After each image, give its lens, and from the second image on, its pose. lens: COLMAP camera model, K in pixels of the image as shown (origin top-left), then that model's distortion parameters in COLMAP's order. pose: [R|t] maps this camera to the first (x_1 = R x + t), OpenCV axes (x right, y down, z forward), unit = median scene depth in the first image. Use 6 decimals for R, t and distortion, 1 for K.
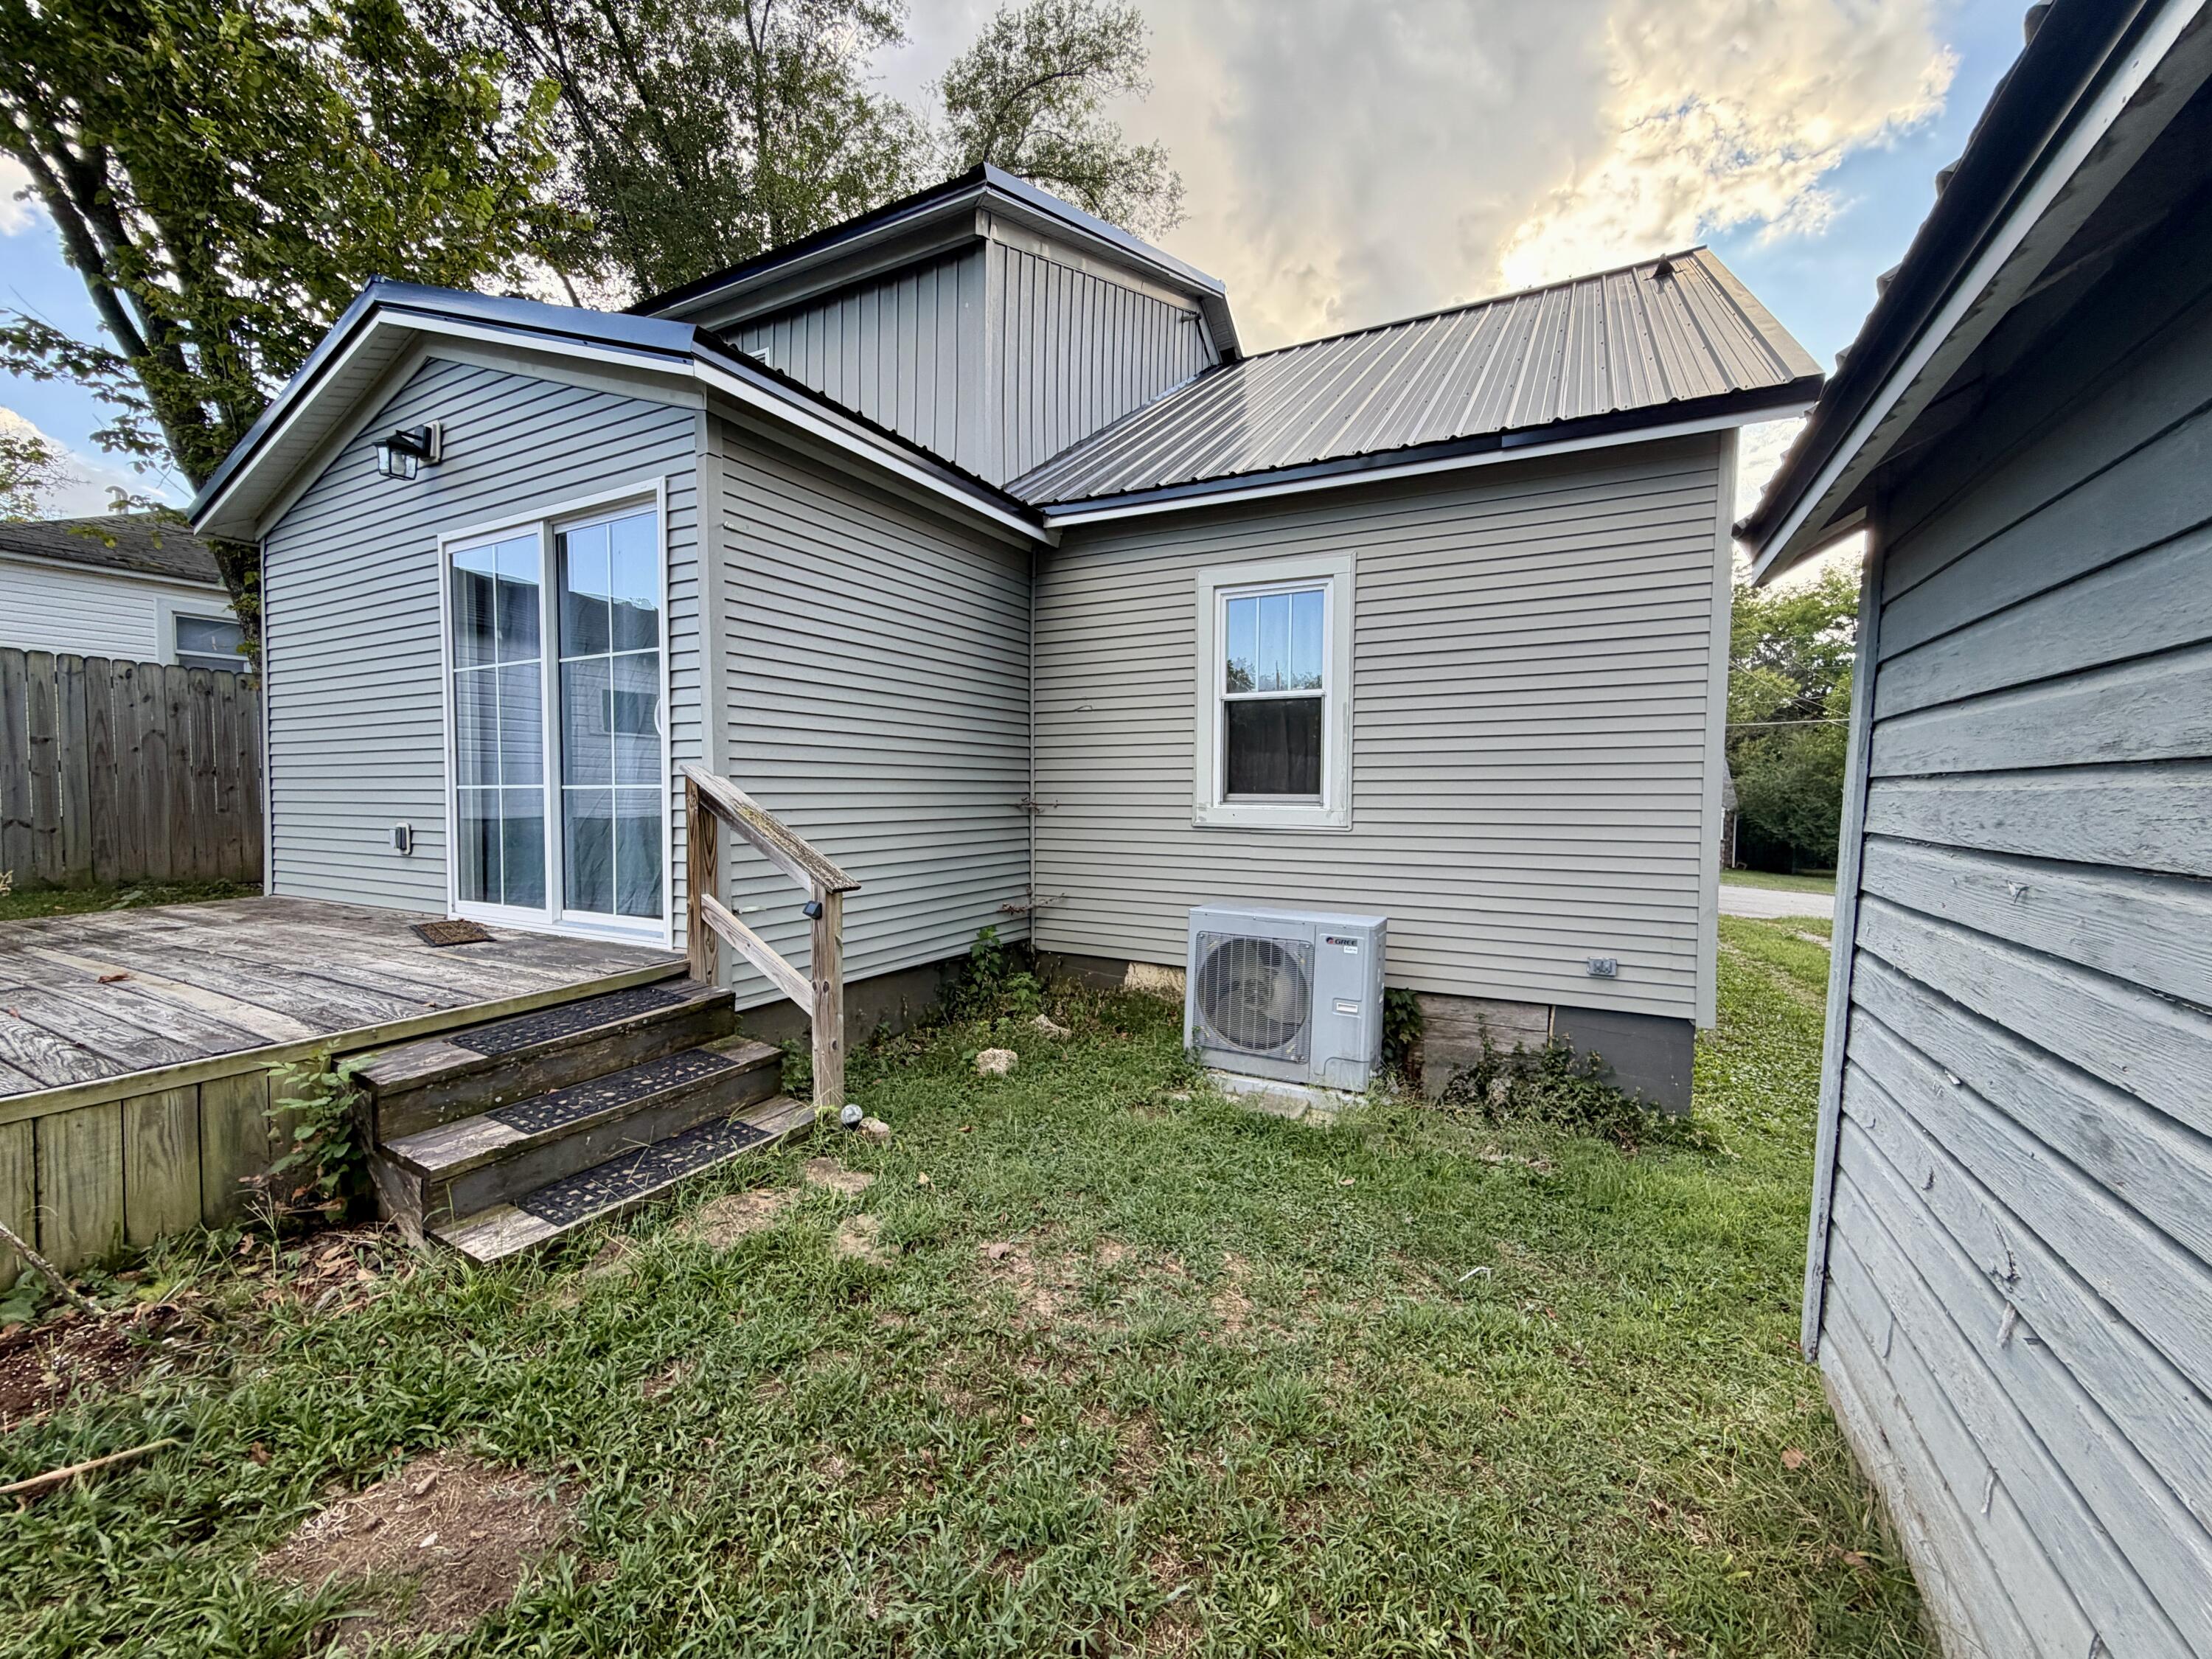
lens RADIAL K [[883.9, 0, 1103.0], [0, 883.9, 834.9], [0, 0, 1]] dist [-0.003075, -0.000330]
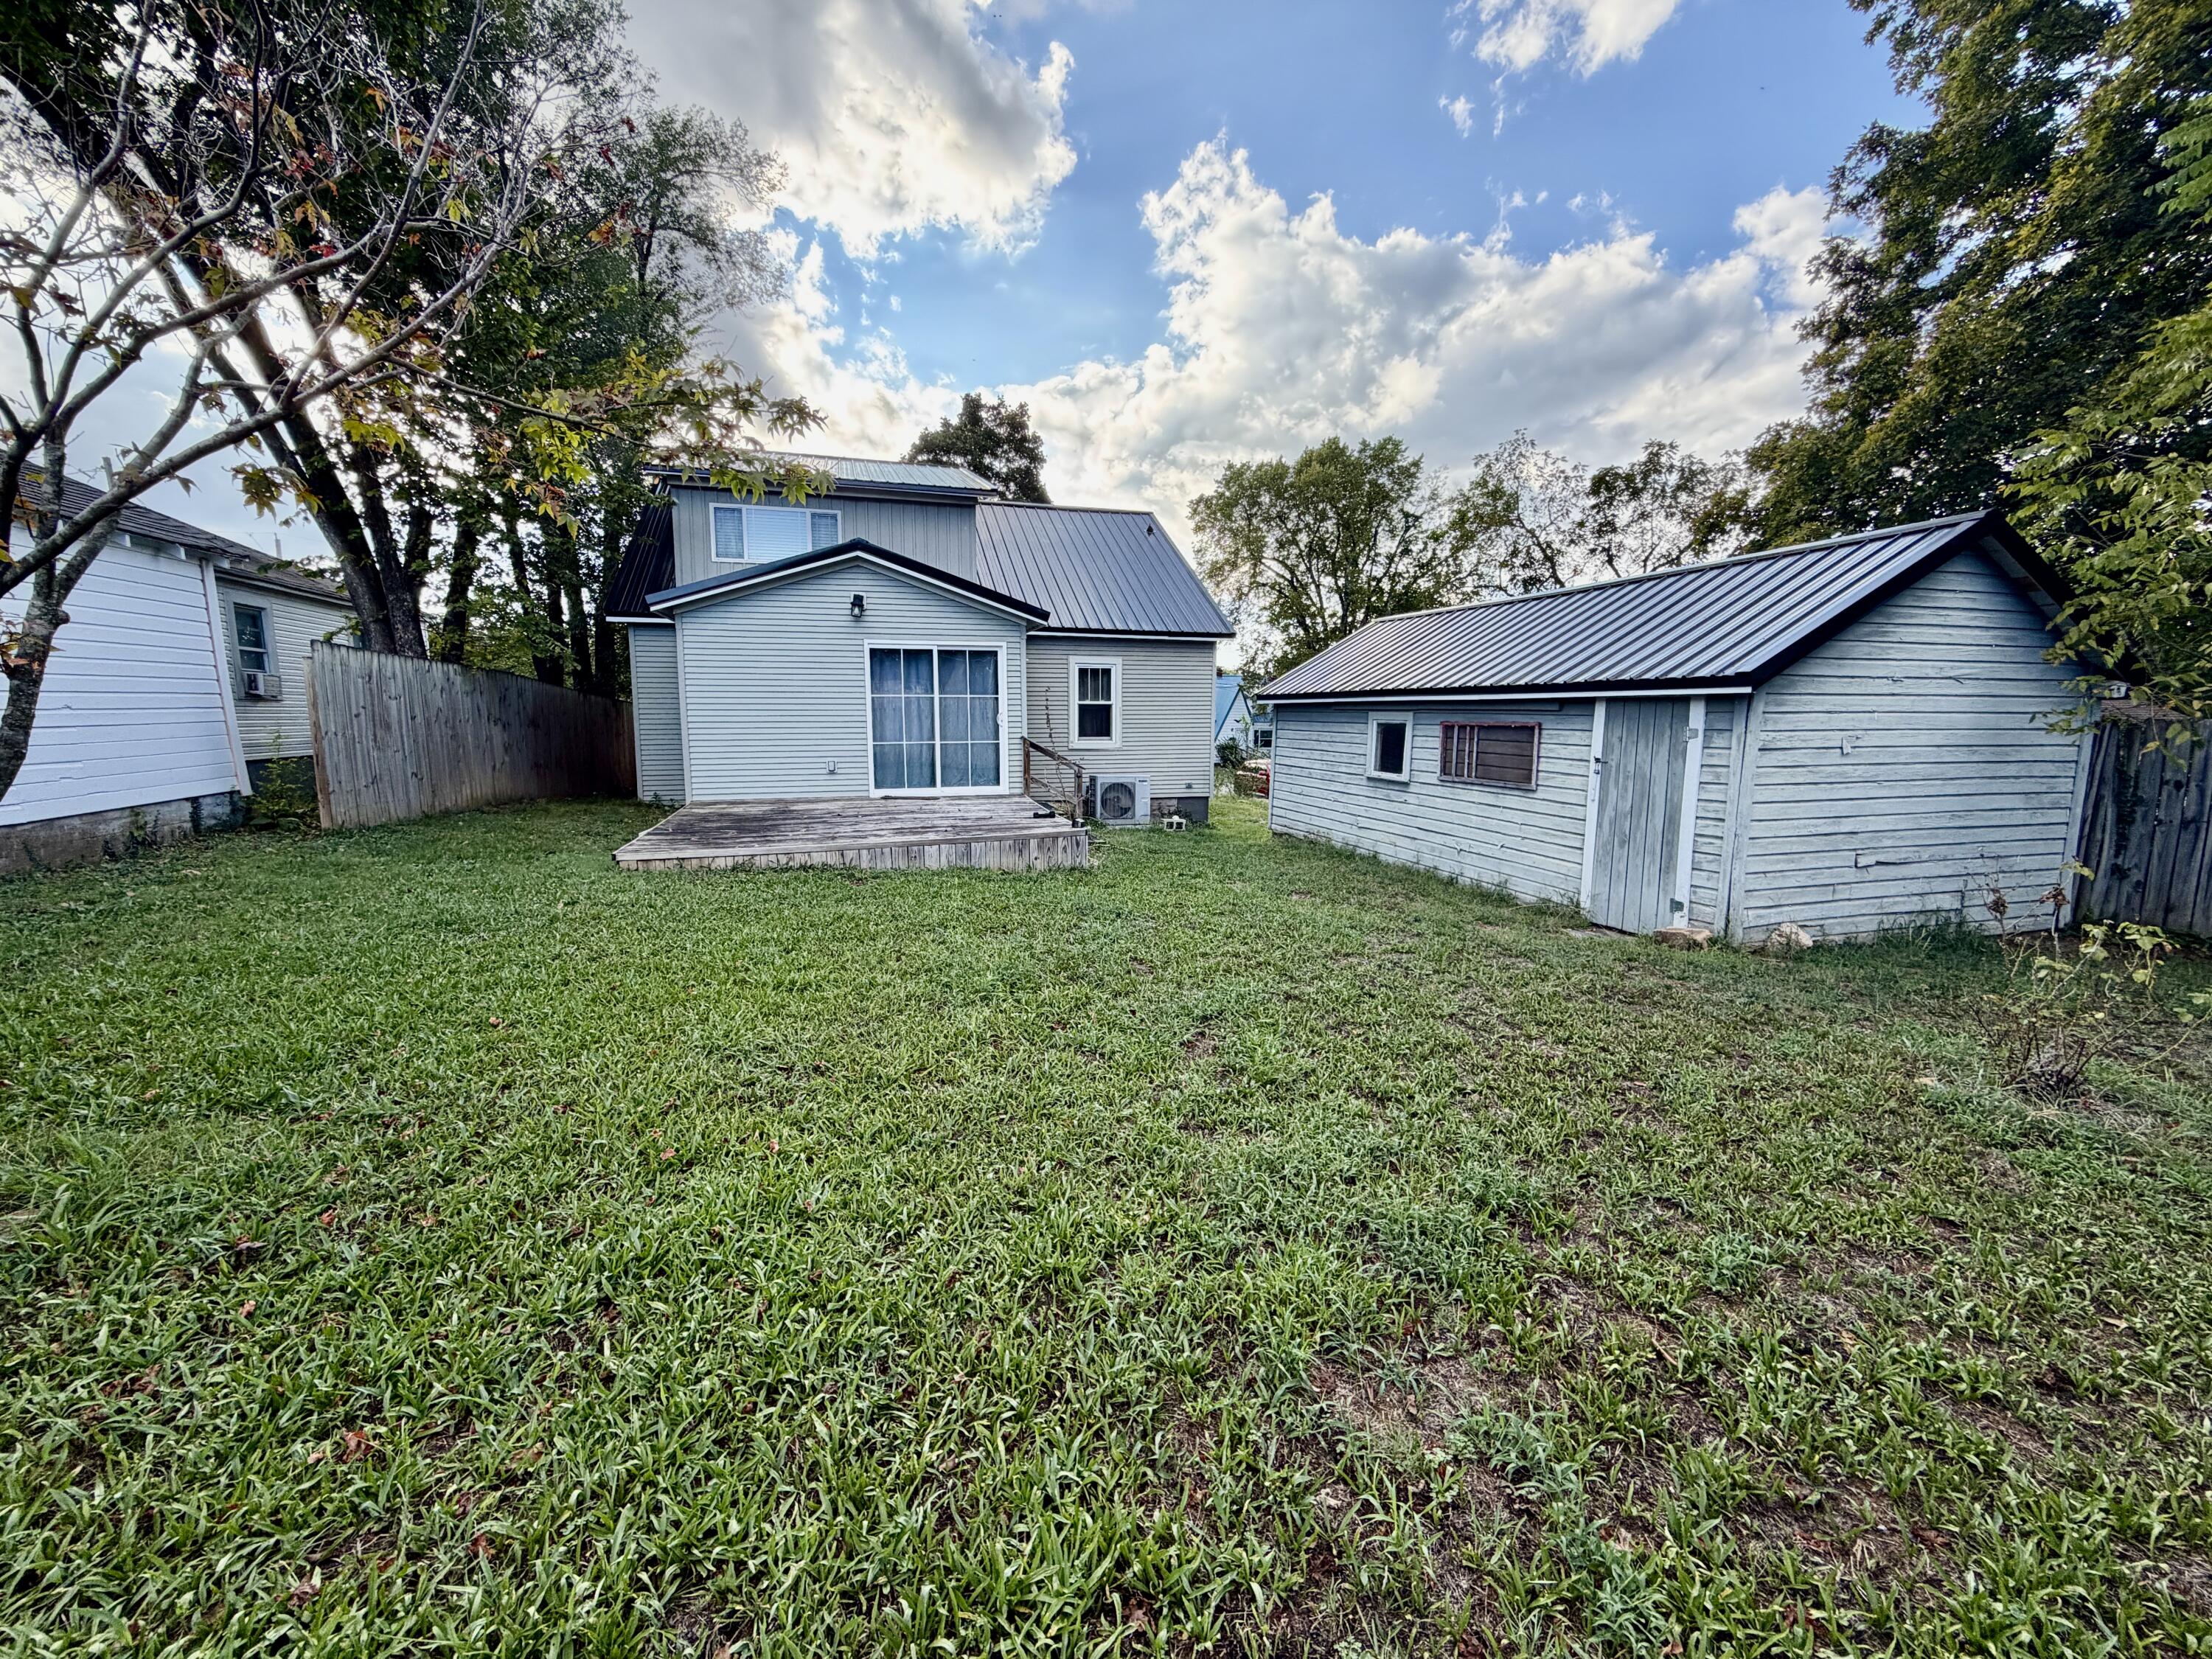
lens RADIAL K [[883.9, 0, 1106.4], [0, 883.9, 831.1], [0, 0, 1]] dist [-0.003075, -0.000330]
pose [[0.714627, -0.097911, 0.692620, -2.078195], [0.038527, 0.994162, 0.100788, -0.035496], [-0.698444, -0.045342, 0.714227, -1.270208]]
